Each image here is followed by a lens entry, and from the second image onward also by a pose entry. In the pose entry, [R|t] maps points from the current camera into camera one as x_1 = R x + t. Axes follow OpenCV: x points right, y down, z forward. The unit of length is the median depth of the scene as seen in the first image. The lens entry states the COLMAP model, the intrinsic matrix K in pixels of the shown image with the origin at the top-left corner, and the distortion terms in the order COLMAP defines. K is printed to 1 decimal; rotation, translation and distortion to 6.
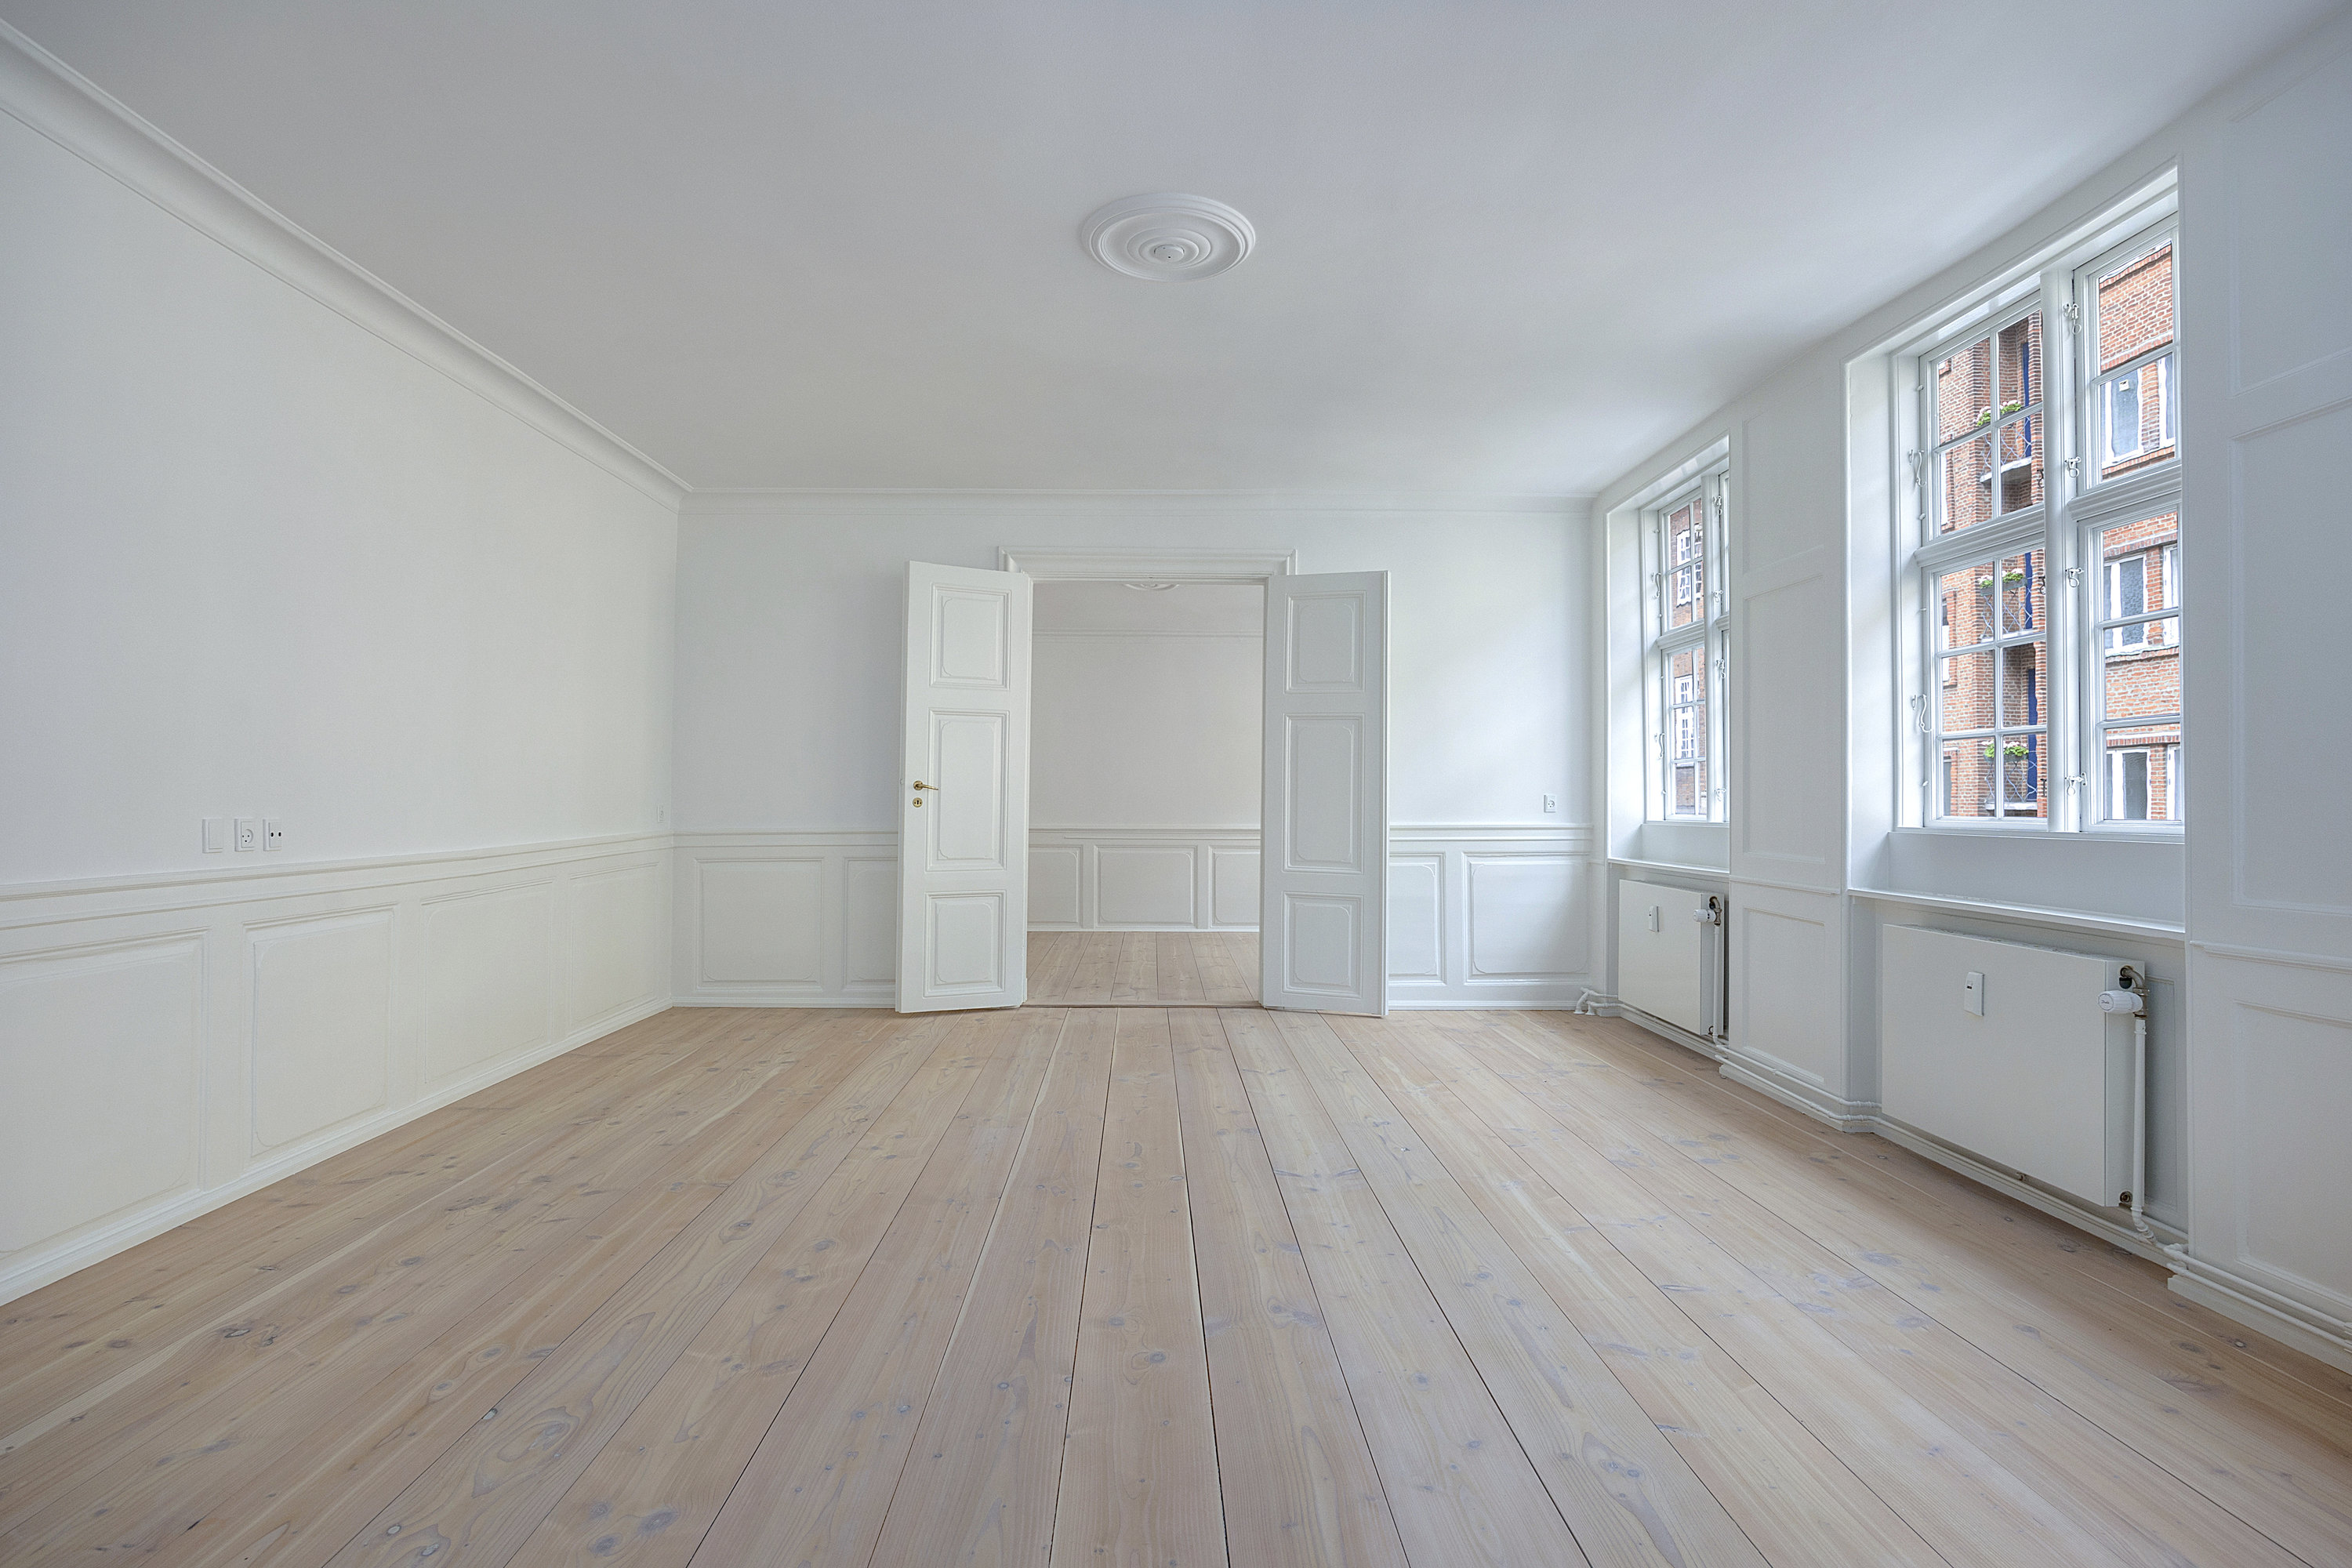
lens RADIAL K [[1082.4, 0, 1188.5], [0, 1082.4, 771.5], [0, 0, 1]] dist [-0.011834, -0.000713]
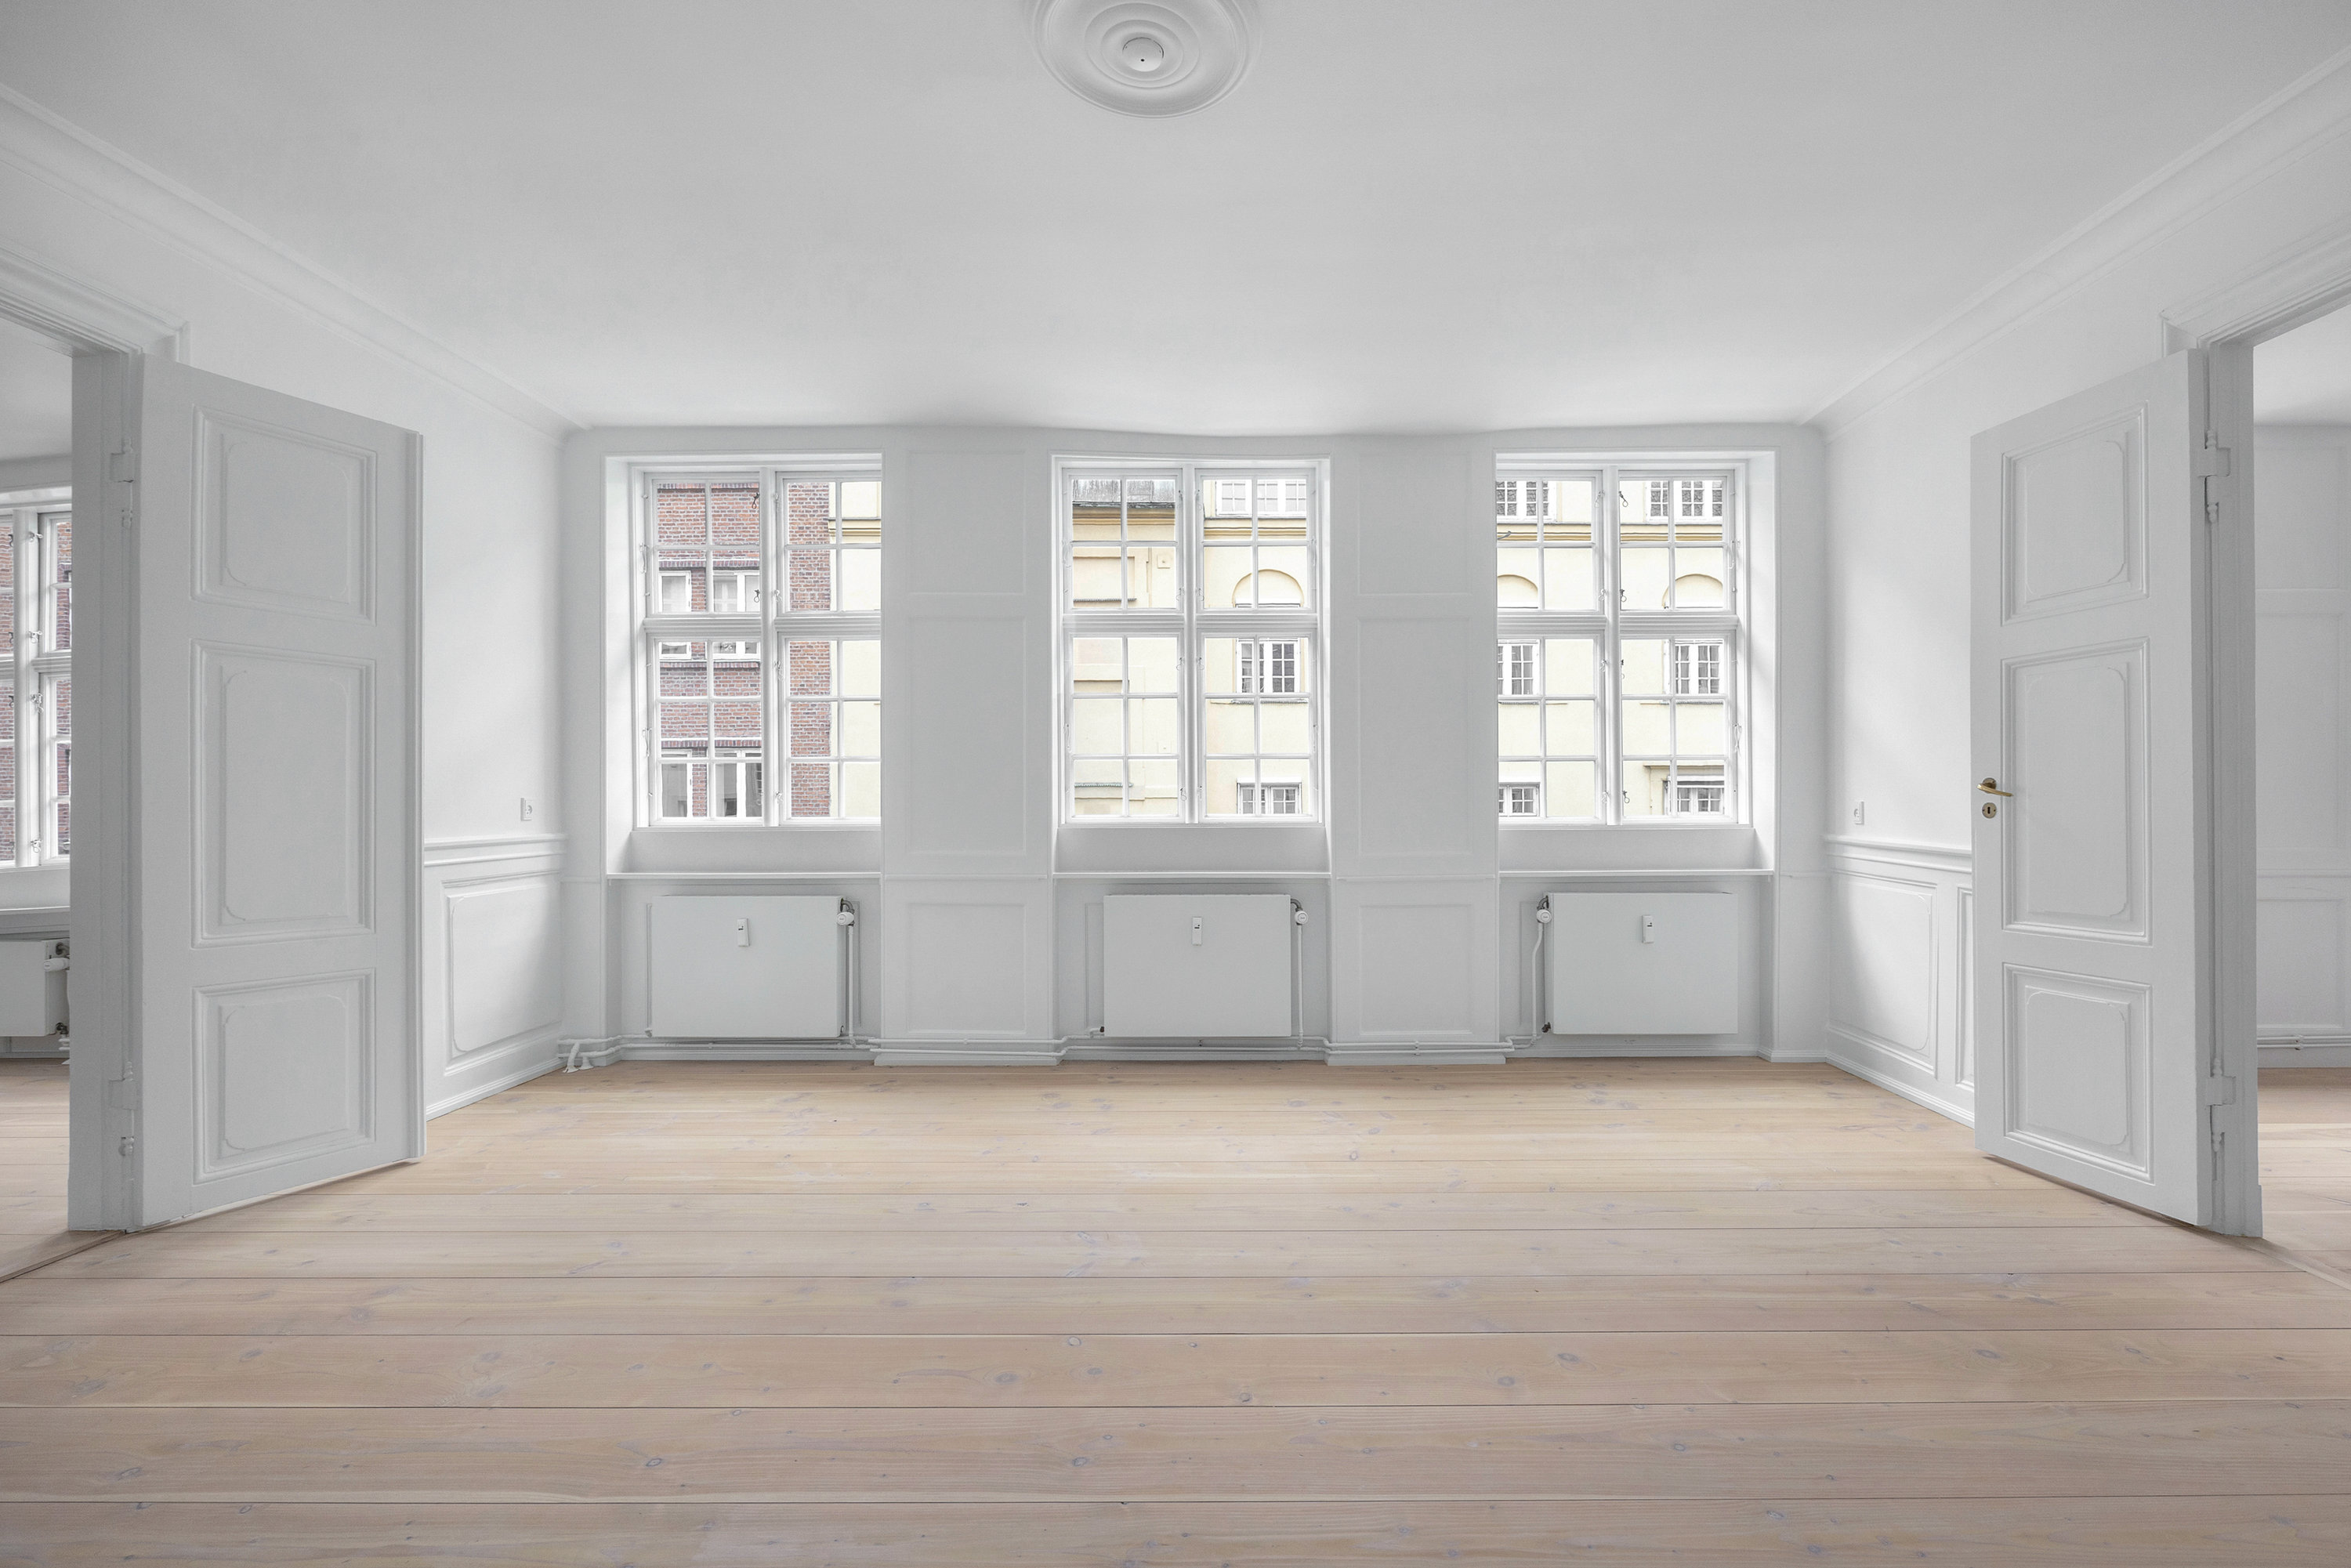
lens RADIAL K [[1031.1, 0, 1218.3], [0, 1031.1, 808.6], [0, 0, 1]] dist [-0.006433, 0.000887]
pose [[0.027148, -0.010390, 0.999577, -0.657004], [-0.023712, 0.999658, 0.011035, 0.017050], [-0.999350, -0.024002, 0.026893, 0.868206]]
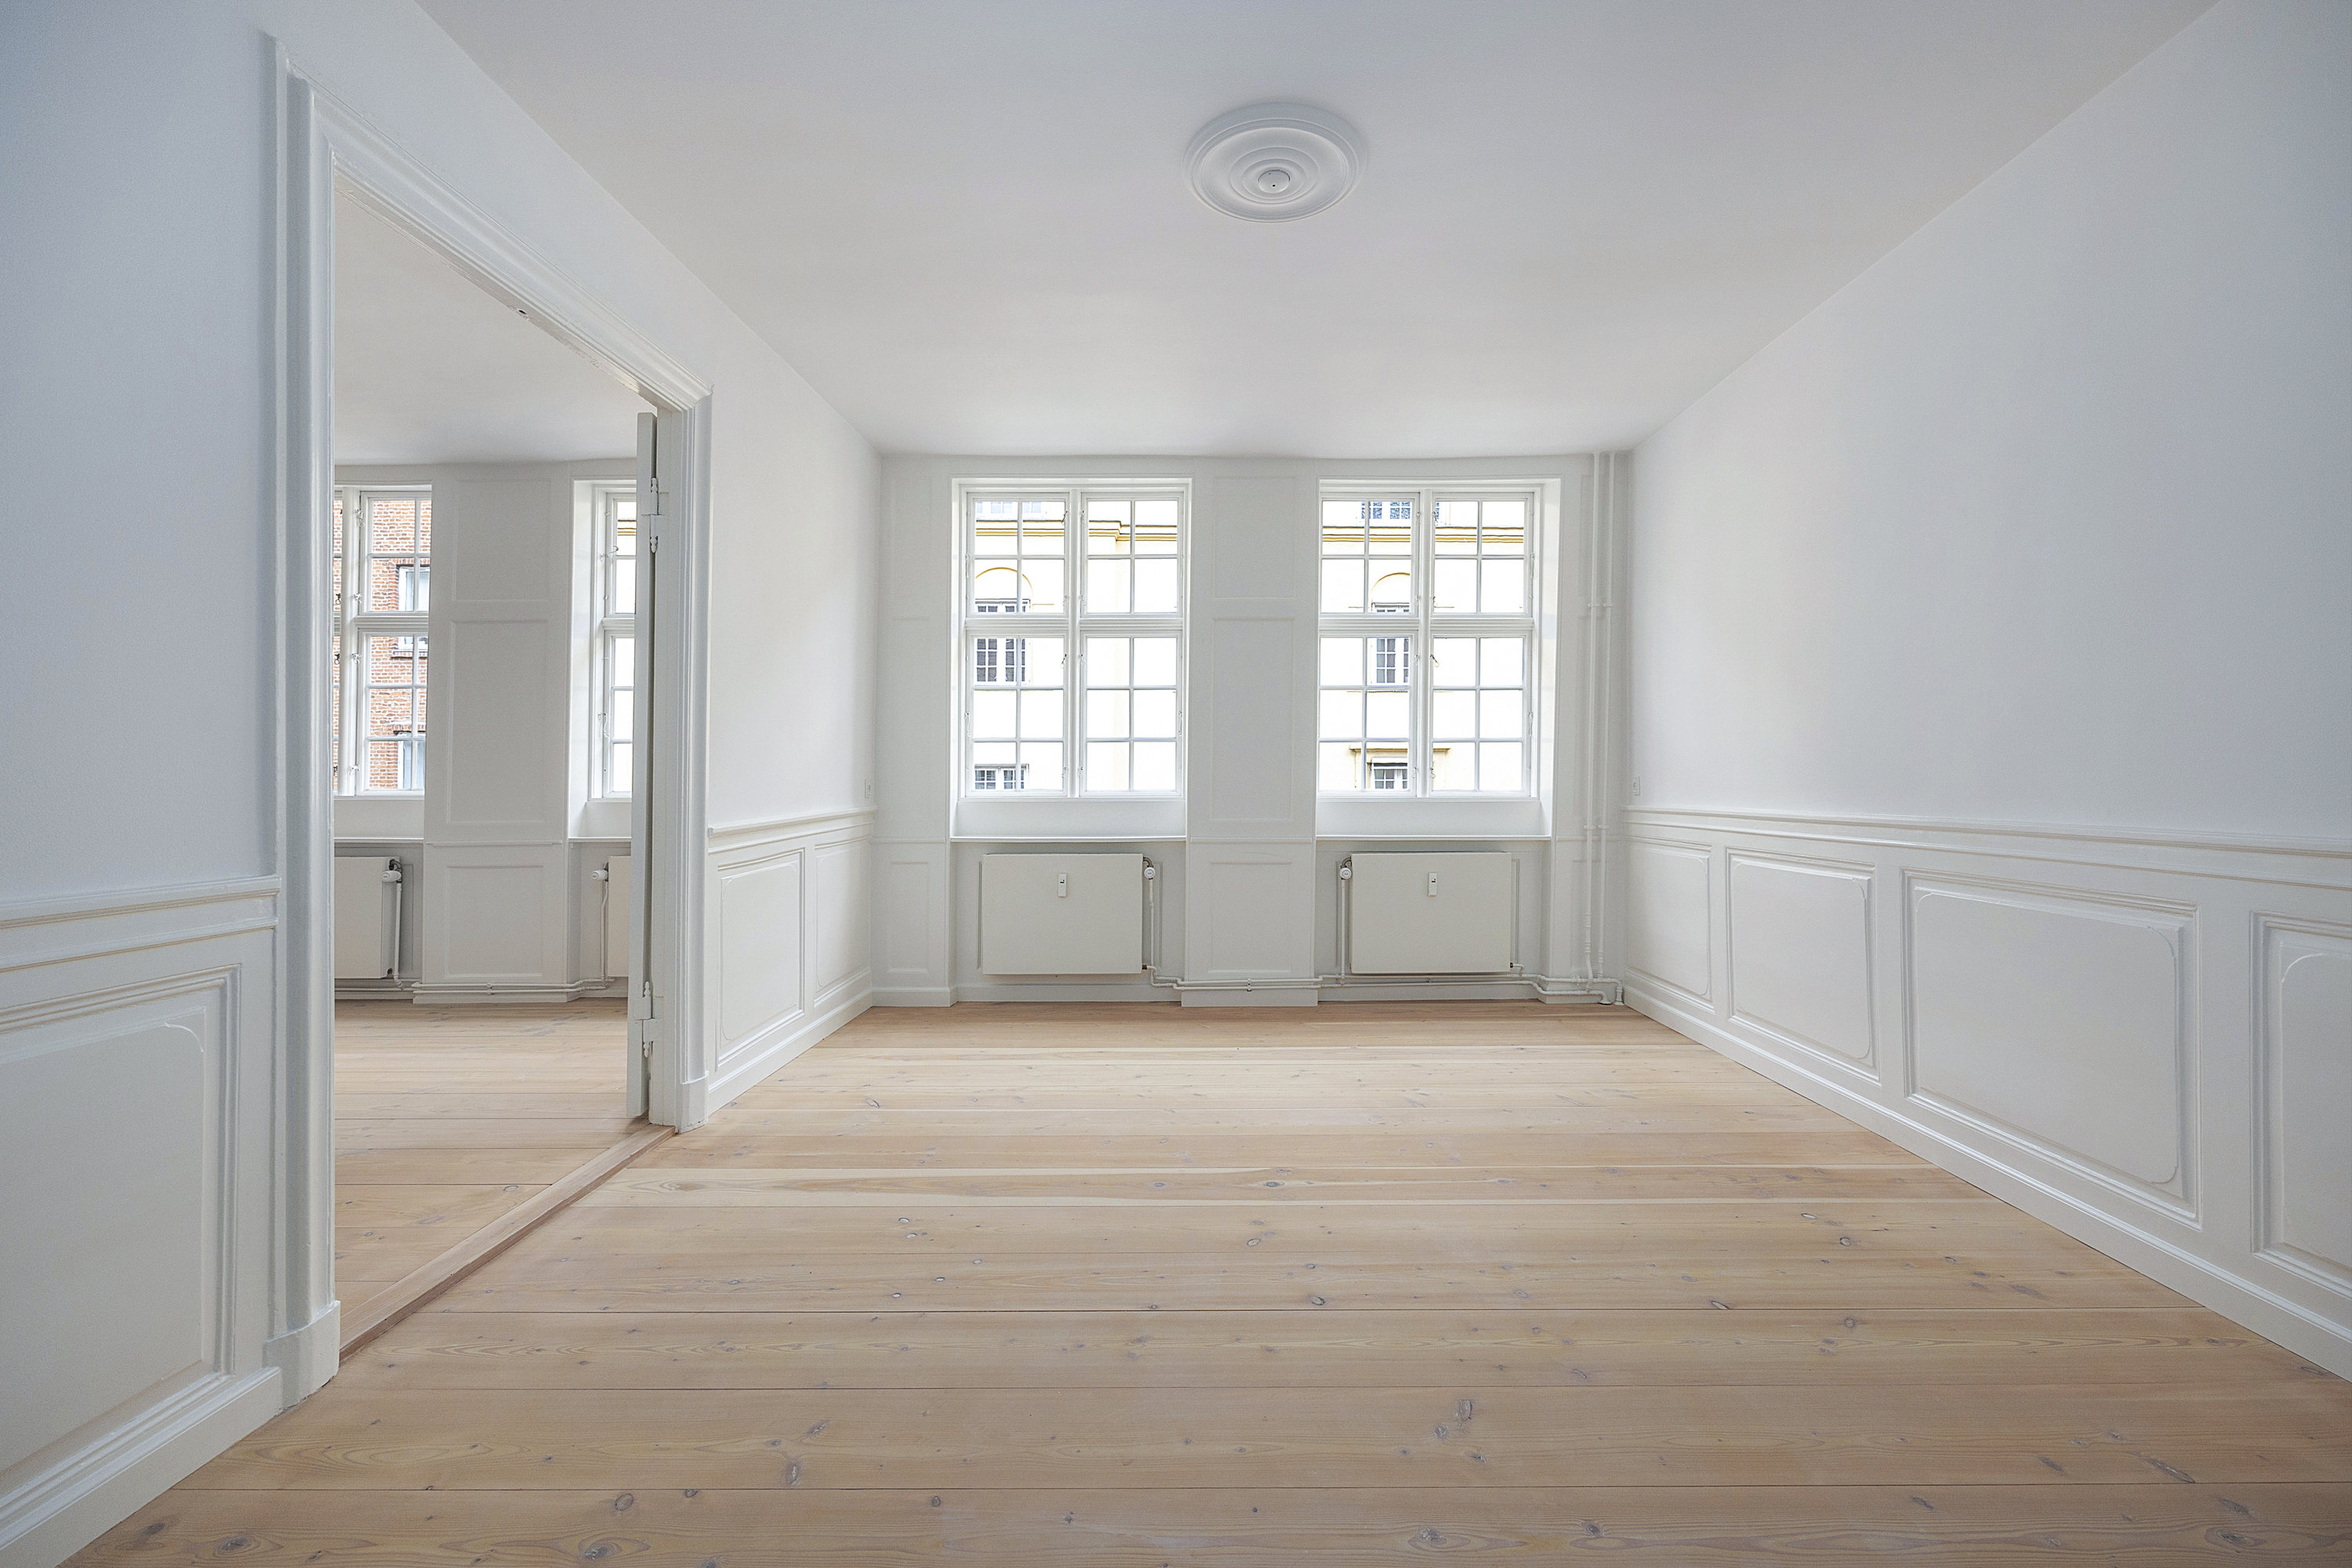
lens RADIAL K [[875.5, 0, 1248.9], [0, 875.5, 795.9], [0, 0, 1]] dist [0.004159, -0.000051]
pose [[0.028578, -0.026290, 0.999246, -0.649177], [-0.025309, 0.999315, 0.027015, 0.009742], [-0.999271, -0.026062, 0.027893, 0.609861]]
